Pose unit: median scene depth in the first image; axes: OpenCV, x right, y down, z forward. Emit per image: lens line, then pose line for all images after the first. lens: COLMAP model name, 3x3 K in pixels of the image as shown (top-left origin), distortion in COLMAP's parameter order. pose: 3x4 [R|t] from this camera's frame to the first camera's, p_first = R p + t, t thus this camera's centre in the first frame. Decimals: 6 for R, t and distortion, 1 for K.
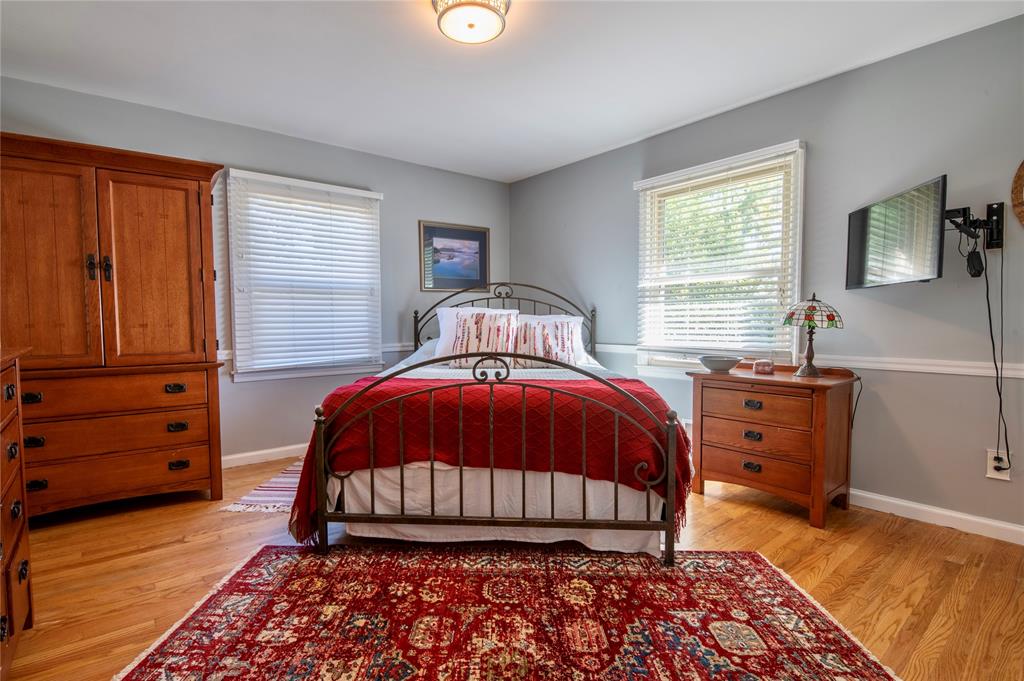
lens RADIAL K [[494.3, 0, 480.5], [0, 494.3, 336.1], [0, 0, 1]] dist [-0.004846, -0.001014]
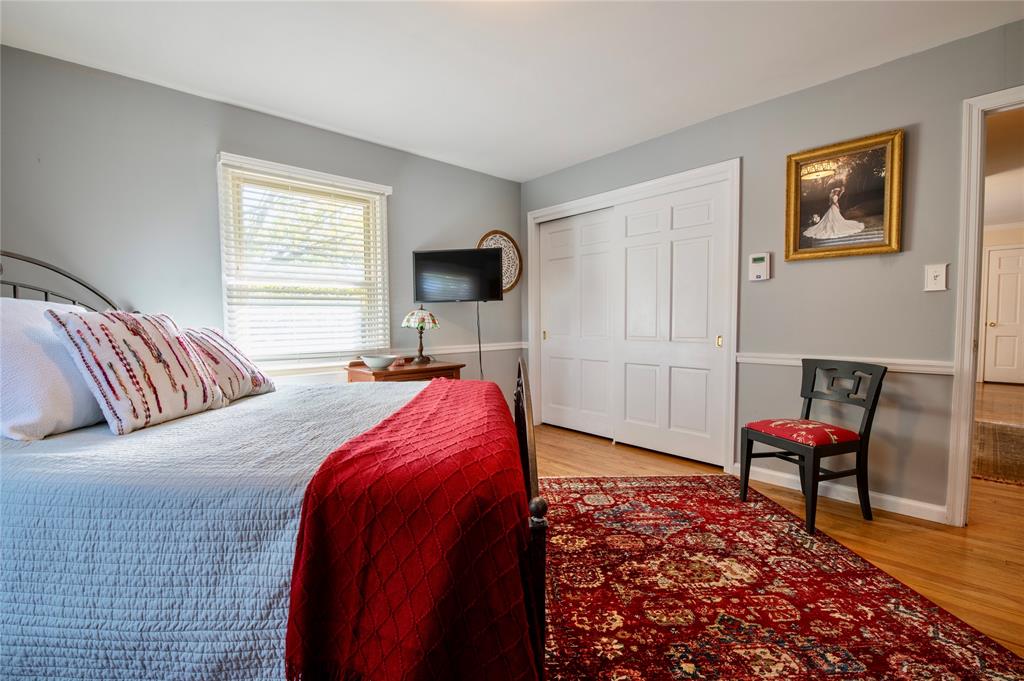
lens RADIAL K [[438.5, 0, 508.1], [0, 438.5, 339.2], [0, 0, 1]] dist [-0.013620, -0.002782]
pose [[-0.080041, -0.038487, 0.996048, -0.909588], [0.038929, 0.998371, 0.041706, -0.045162], [-0.996031, 0.042114, -0.078412, 1.278742]]
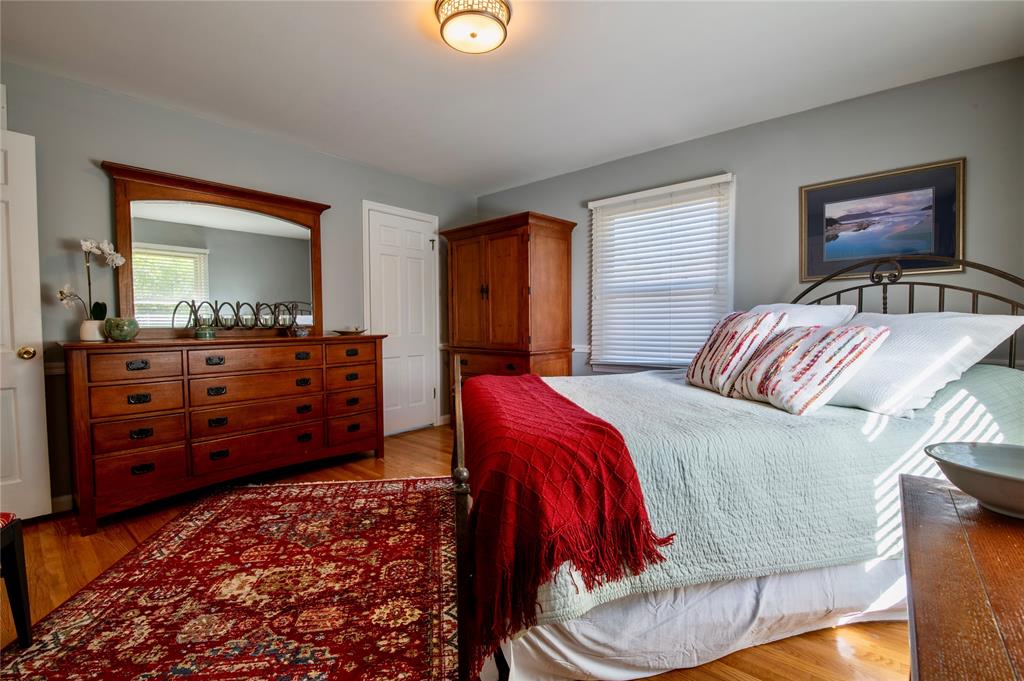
lens RADIAL K [[438.5, 0, 506.8], [0, 438.5, 343.3], [0, 0, 1]] dist [-0.013620, -0.002782]
pose [[0.196886, 0.052151, -0.979038, 1.080016], [-0.026516, 0.998502, 0.047855, -0.048205], [0.980068, 0.016538, 0.197974, 1.084762]]
